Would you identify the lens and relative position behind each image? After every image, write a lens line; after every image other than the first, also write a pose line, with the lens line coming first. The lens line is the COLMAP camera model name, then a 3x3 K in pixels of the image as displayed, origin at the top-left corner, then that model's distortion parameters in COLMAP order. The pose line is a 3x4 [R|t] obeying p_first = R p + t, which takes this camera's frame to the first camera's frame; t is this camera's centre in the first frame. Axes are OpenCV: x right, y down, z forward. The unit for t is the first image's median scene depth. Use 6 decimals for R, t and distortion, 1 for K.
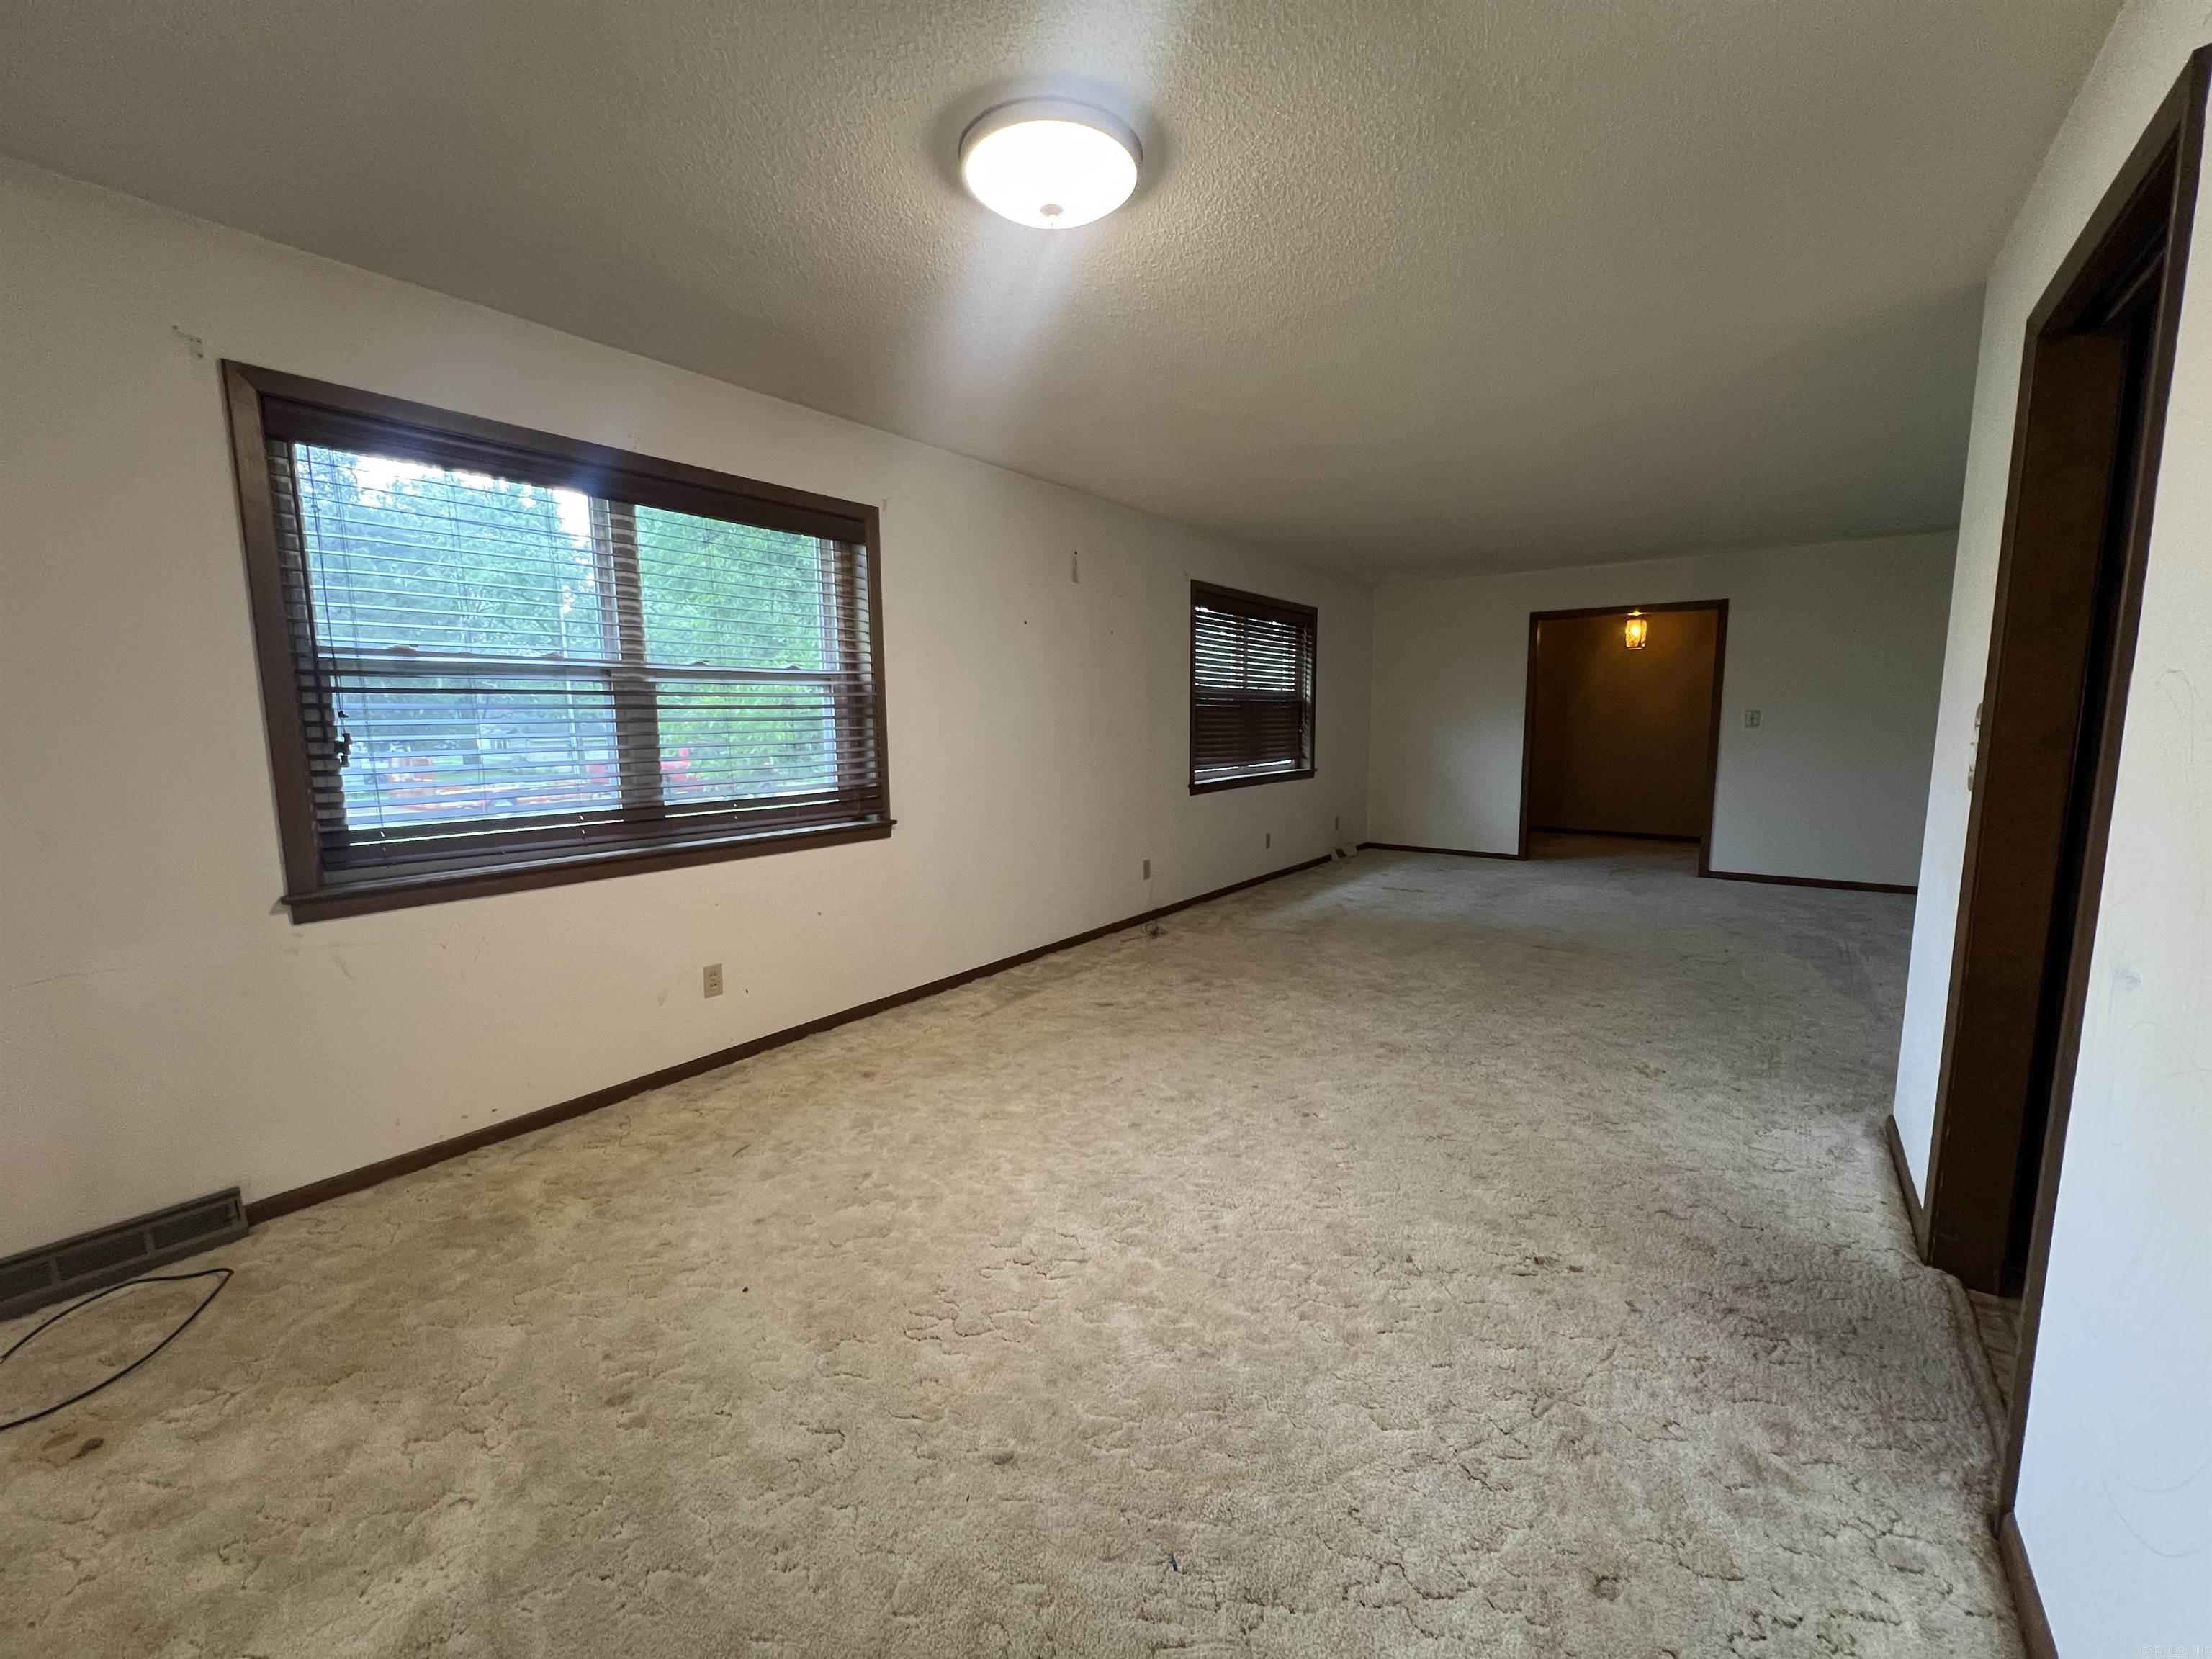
lens RADIAL K [[883.0, 0, 1106.6], [0, 883.0, 840.6], [0, 0, 1]] dist [-0.001489, 0.000606]
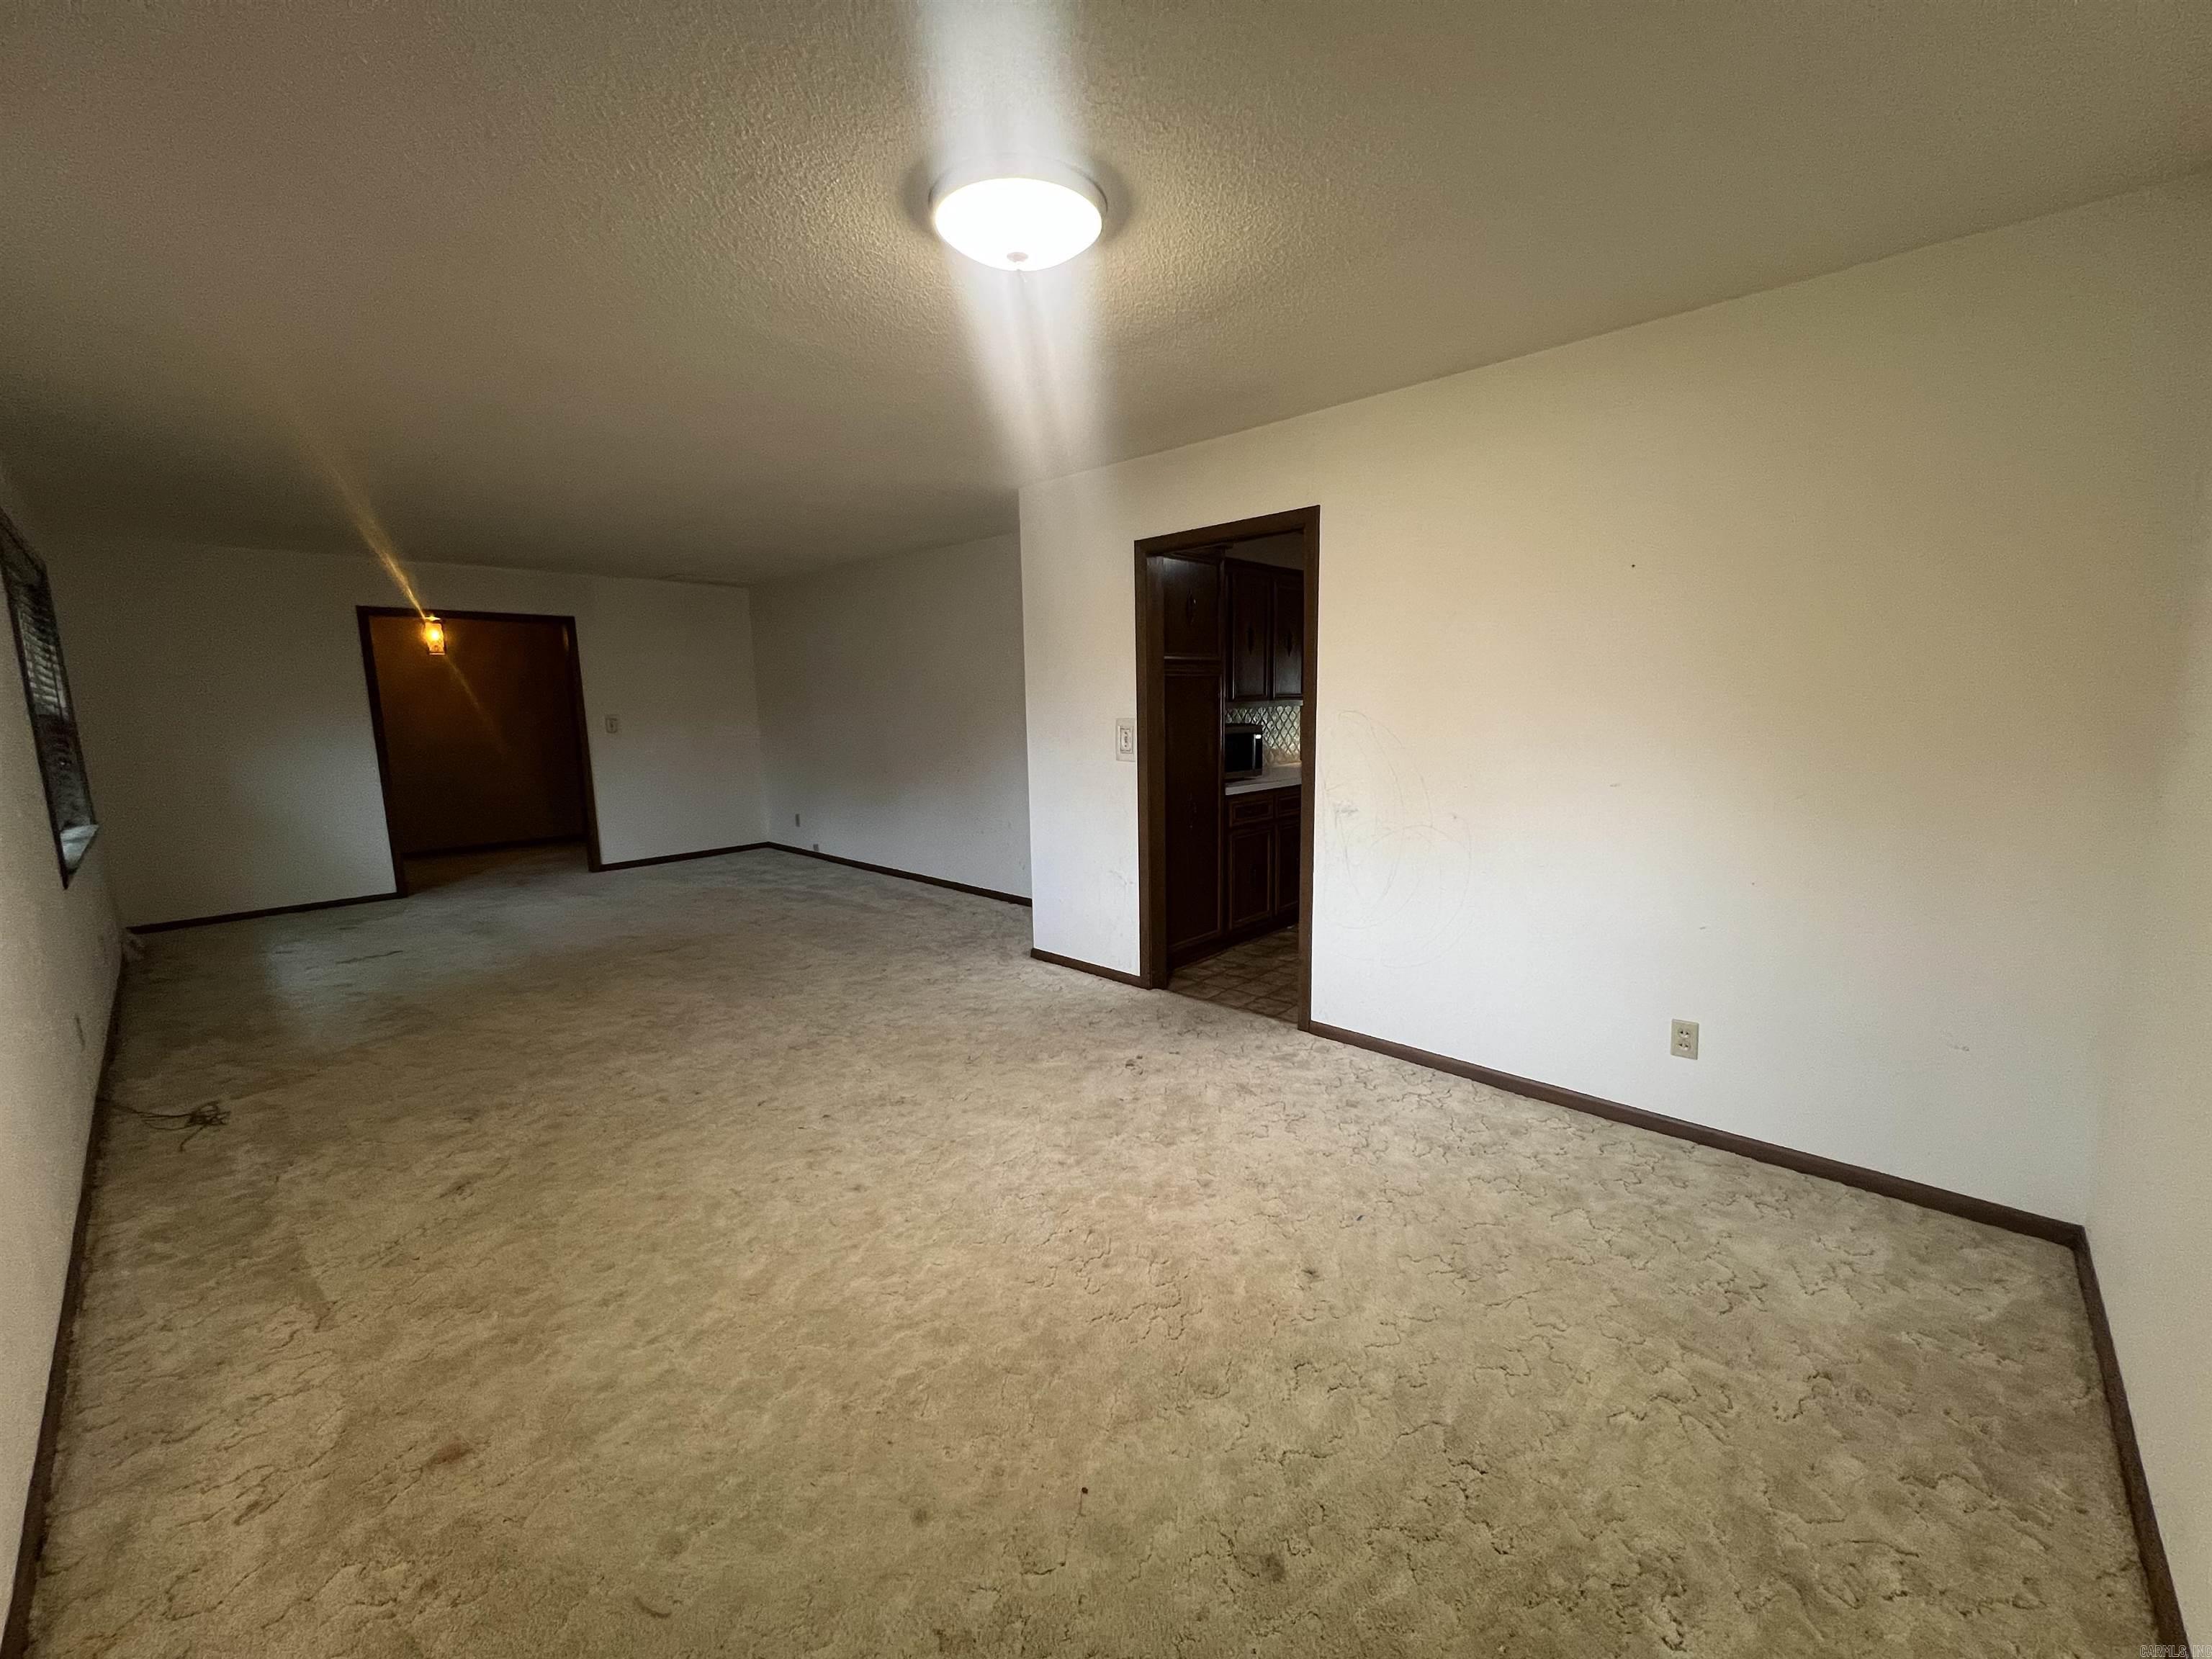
lens RADIAL K [[883.0, 0, 1109.1], [0, 883.0, 828.0], [0, 0, 1]] dist [-0.001489, 0.000606]
pose [[0.116000, -0.140946, 0.983198, -0.607832], [0.155530, 0.980247, 0.122174, -0.090291], [-0.980997, 0.138744, 0.135630, 0.436408]]
